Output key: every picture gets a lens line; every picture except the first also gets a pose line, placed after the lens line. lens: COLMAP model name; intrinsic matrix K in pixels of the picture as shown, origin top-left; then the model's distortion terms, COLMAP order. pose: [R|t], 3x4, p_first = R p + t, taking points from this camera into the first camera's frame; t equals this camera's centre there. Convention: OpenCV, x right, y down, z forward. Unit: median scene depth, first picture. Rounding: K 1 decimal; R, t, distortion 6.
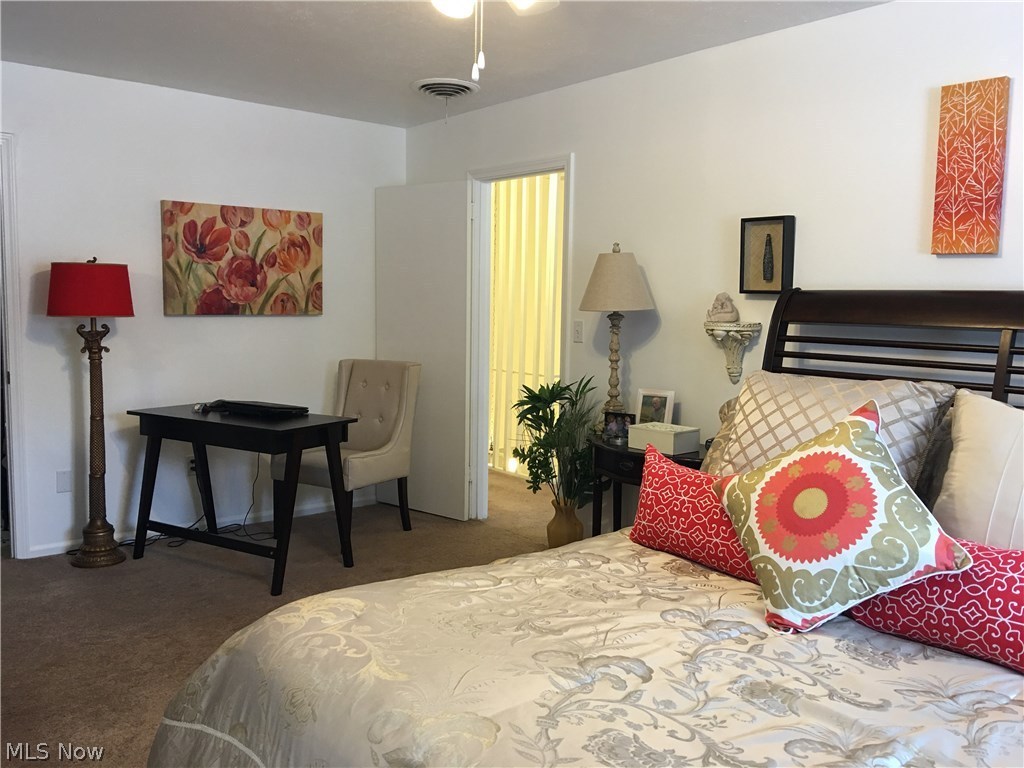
lens RADIAL K [[846.8, 0, 512.0], [0, 846.8, 384.0], [0, 0, 1]] dist [0.094204, -0.145913]
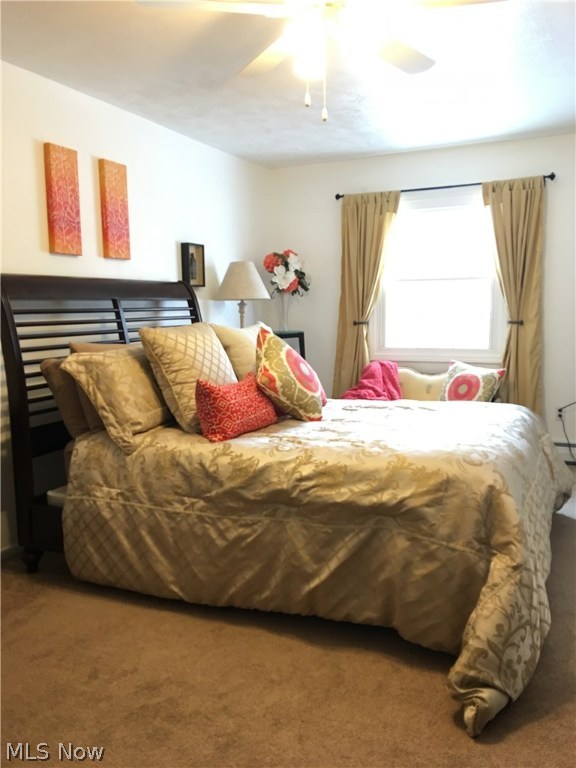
lens RADIAL K [[635.1, 0, 291.2], [0, 635.1, 382.4], [0, 0, 1]] dist [0.094204, -0.145913]
pose [[-0.437180, -0.104947, 0.893230, -0.808598], [0.106710, 0.980100, 0.167382, -0.078073], [-0.893021, 0.168493, -0.417281, 1.246145]]
